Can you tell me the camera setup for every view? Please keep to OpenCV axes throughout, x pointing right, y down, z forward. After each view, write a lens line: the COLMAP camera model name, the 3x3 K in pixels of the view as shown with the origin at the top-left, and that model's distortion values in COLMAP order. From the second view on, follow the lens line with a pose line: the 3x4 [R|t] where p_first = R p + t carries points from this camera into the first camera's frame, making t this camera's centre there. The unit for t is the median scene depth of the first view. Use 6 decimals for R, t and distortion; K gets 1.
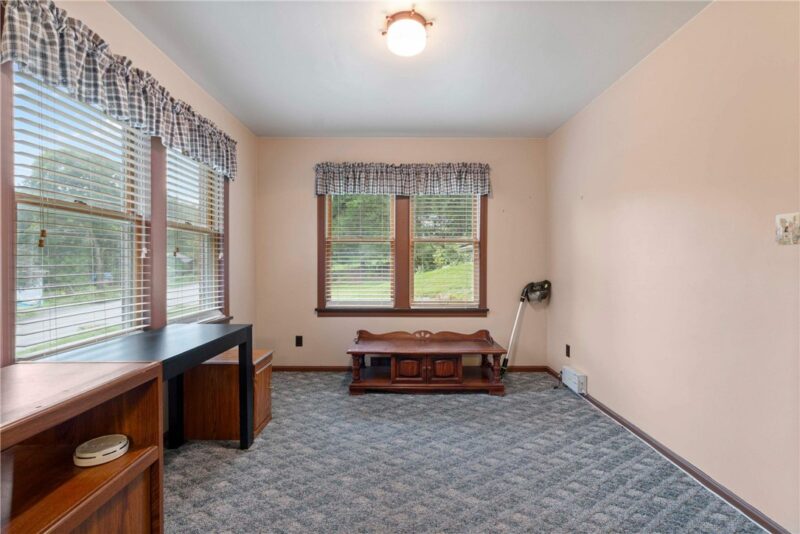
lens RADIAL K [[352.2, 0, 398.6], [0, 352.2, 258.2], [0, 0, 1]] dist [0.001334, 0.000320]
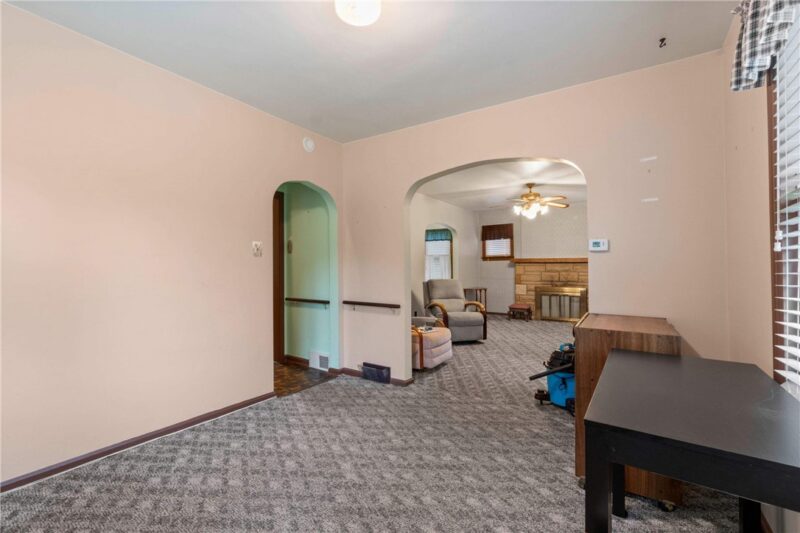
lens RADIAL K [[352.2, 0, 398.6], [0, 352.2, 257.7], [0, 0, 1]] dist [0.001334, 0.000320]
pose [[-0.834703, 0.009287, 0.550622, -0.495582], [-0.019244, 0.998755, -0.046018, 0.031390], [-0.550364, -0.049008, -0.833486, 1.595670]]
